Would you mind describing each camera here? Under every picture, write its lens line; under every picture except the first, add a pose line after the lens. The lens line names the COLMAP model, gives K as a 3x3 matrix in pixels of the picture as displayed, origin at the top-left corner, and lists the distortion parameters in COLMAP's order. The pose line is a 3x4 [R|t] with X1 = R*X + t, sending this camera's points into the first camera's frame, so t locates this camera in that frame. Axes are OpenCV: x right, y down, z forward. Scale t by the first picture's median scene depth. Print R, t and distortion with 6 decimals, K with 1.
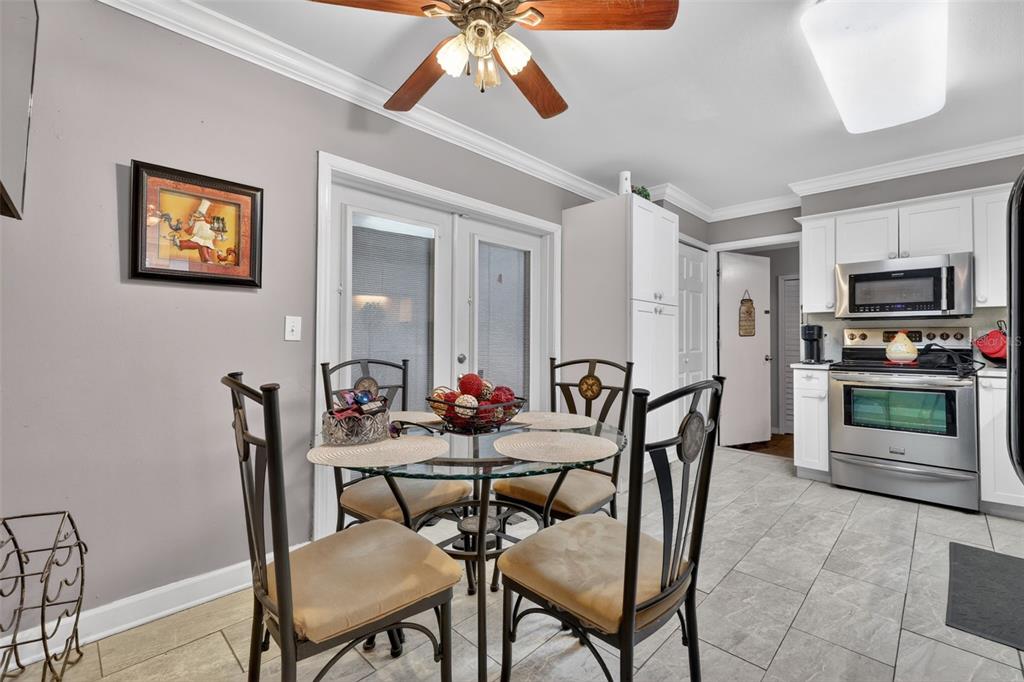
lens RADIAL K [[433.2, 0, 515.9], [0, 433.2, 333.8], [0, 0, 1]] dist [0.001319, -0.001215]
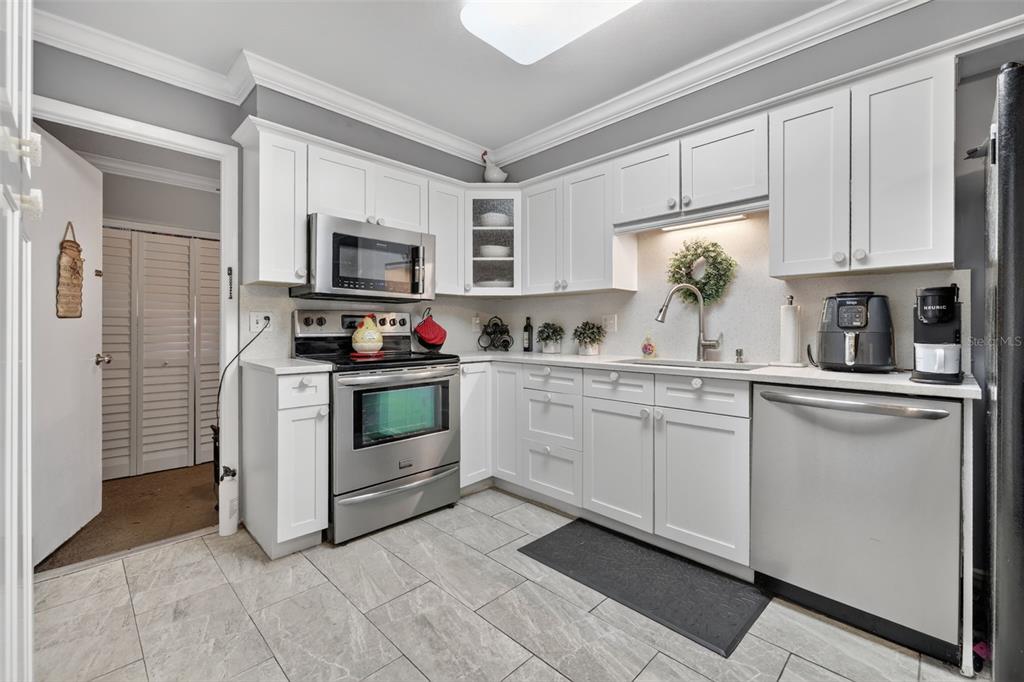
lens RADIAL K [[433.2, 0, 520.7], [0, 433.2, 328.6], [0, 0, 1]] dist [0.001319, -0.001215]
pose [[-0.000491, -0.001434, 0.999999, 0.094043], [-0.014928, 0.999888, 0.001427, 0.017946], [-0.999888, -0.014927, -0.000512, 0.948270]]
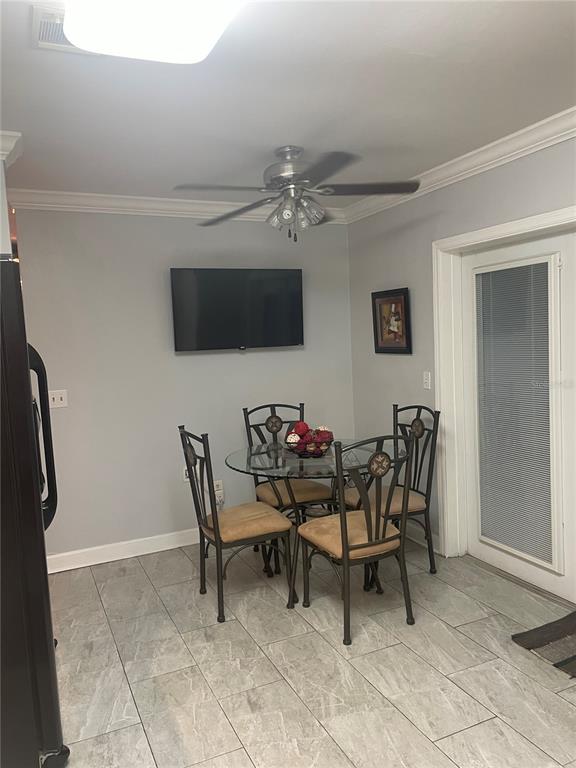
lens RADIAL K [[583.1, 0, 295.7], [0, 583.1, 388.3], [0, 0, 1]] dist [0.074854, -0.082923]
pose [[-0.347447, 0.093602, -0.933016, 1.148107], [0.056487, 0.995288, 0.078814, -0.132755], [0.935997, -0.025320, -0.351097, 1.050420]]
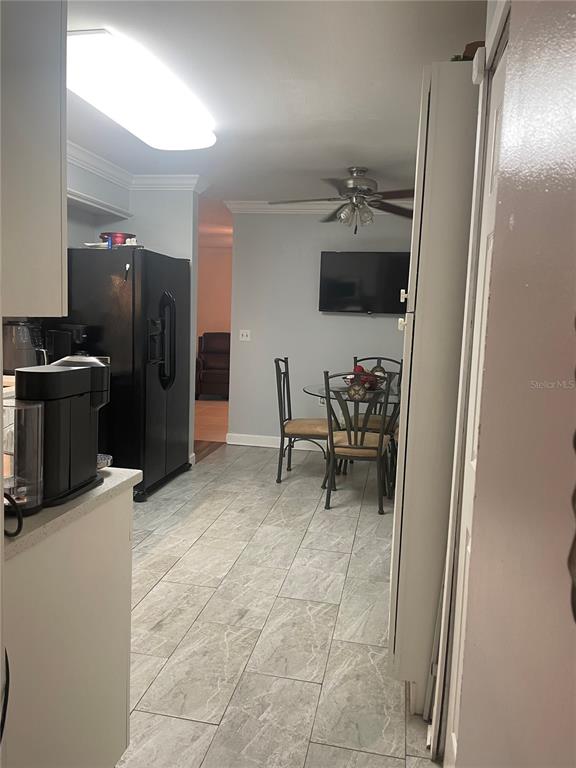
lens RADIAL K [[583.1, 0, 298.3], [0, 583.1, 387.7], [0, 0, 1]] dist [0.074854, -0.082923]
pose [[-0.824726, 0.033287, -0.564552, 1.104072], [-0.033622, 0.993614, 0.107703, -0.071393], [0.564532, 0.107807, -0.818341, 2.017162]]
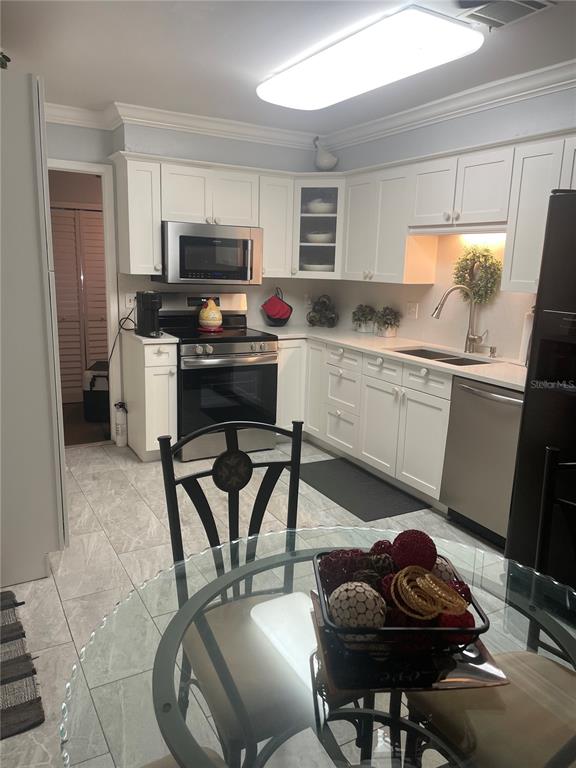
lens RADIAL K [[583.1, 0, 291.8], [0, 583.1, 385.9], [0, 0, 1]] dist [0.074854, -0.082923]
pose [[0.275078, -0.195637, 0.941307, -0.538733], [-0.044425, 0.975445, 0.215714, -0.142922], [-0.960395, -0.101156, 0.259633, 0.571395]]
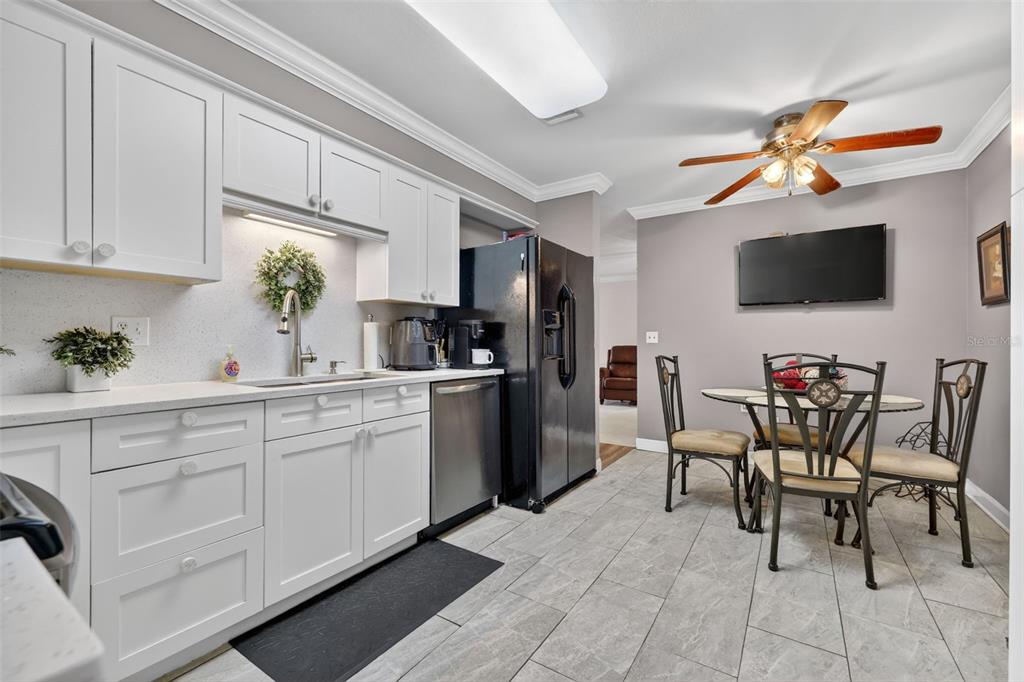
lens RADIAL K [[433.2, 0, 518.4], [0, 433.2, 339.4], [0, 0, 1]] dist [0.001319, -0.001215]
pose [[-0.979390, -0.006412, -0.201875, 0.812911], [-0.001809, 0.999734, -0.022978, 0.029616], [0.201968, -0.022139, -0.979142, 1.514814]]
